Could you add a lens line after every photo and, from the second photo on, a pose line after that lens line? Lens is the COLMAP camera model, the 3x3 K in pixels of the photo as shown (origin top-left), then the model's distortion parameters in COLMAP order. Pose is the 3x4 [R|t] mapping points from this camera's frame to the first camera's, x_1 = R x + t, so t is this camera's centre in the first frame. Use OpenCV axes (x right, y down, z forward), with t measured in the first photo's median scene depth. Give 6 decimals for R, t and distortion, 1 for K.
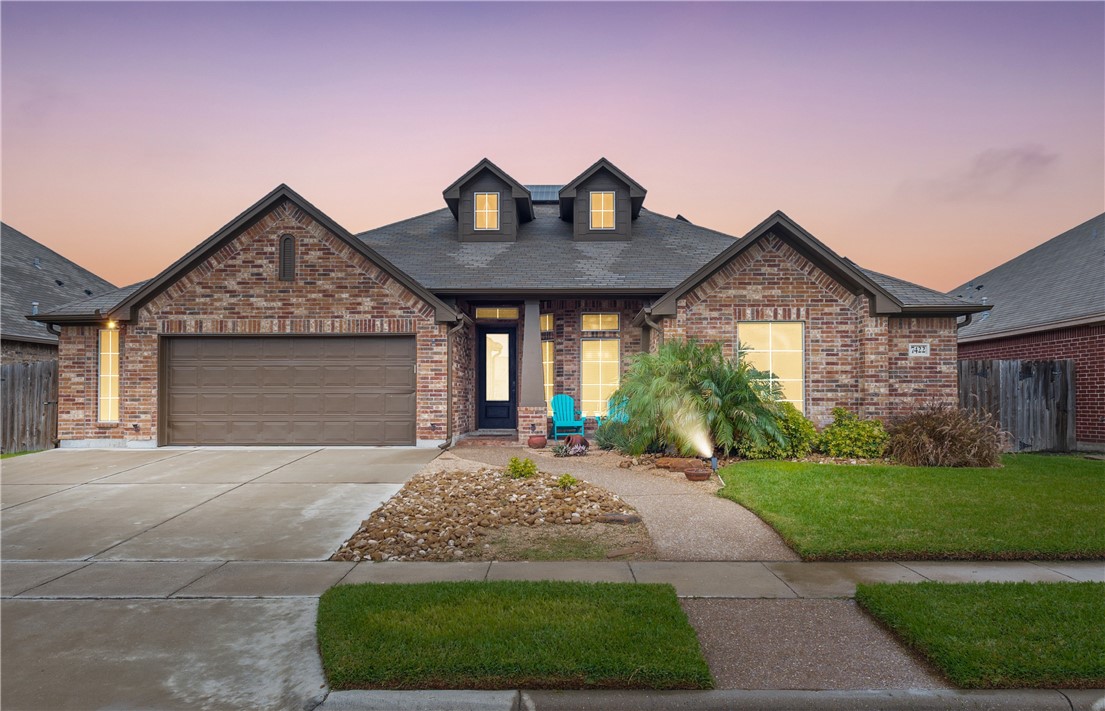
lens RADIAL K [[814.5, 0, 553.2], [0, 814.5, 400.0], [0, 0, 1]] dist [0.015024, 0.000537]
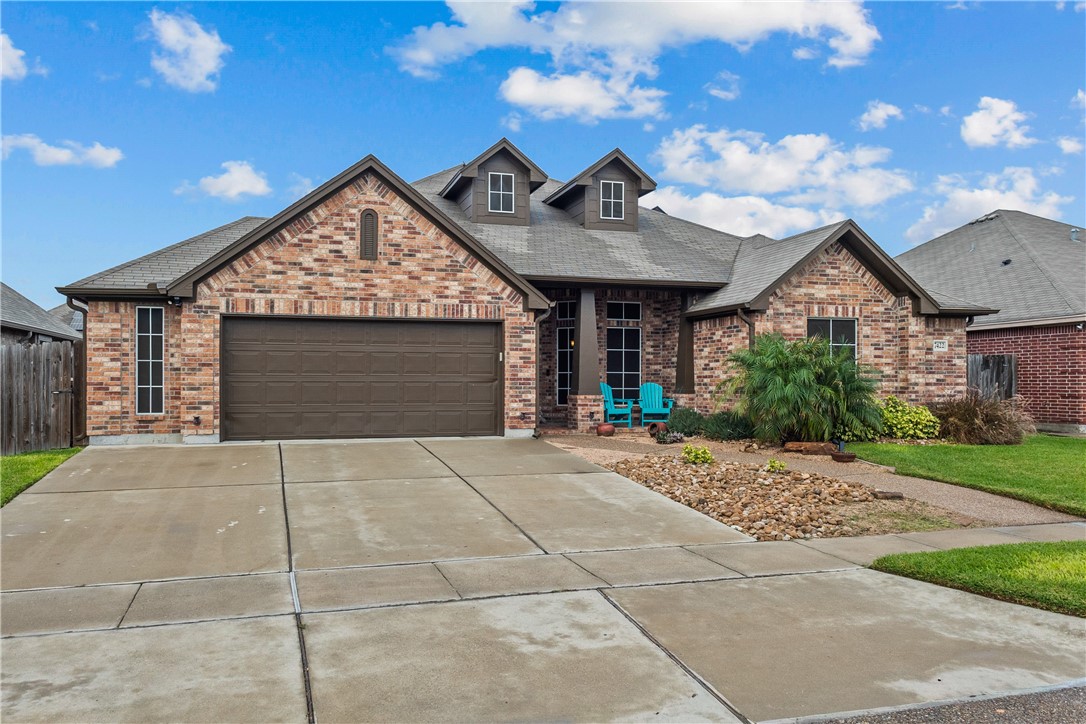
lens RADIAL K [[873.4, 0, 541.7], [0, 873.4, 398.2], [0, 0, 1]] dist [0.013045, 0.003389]
pose [[0.947267, -0.004215, 0.320416, -0.460529], [-0.001307, 0.999854, 0.017016, -0.006443], [-0.320441, -0.016538, 0.947124, -0.003655]]
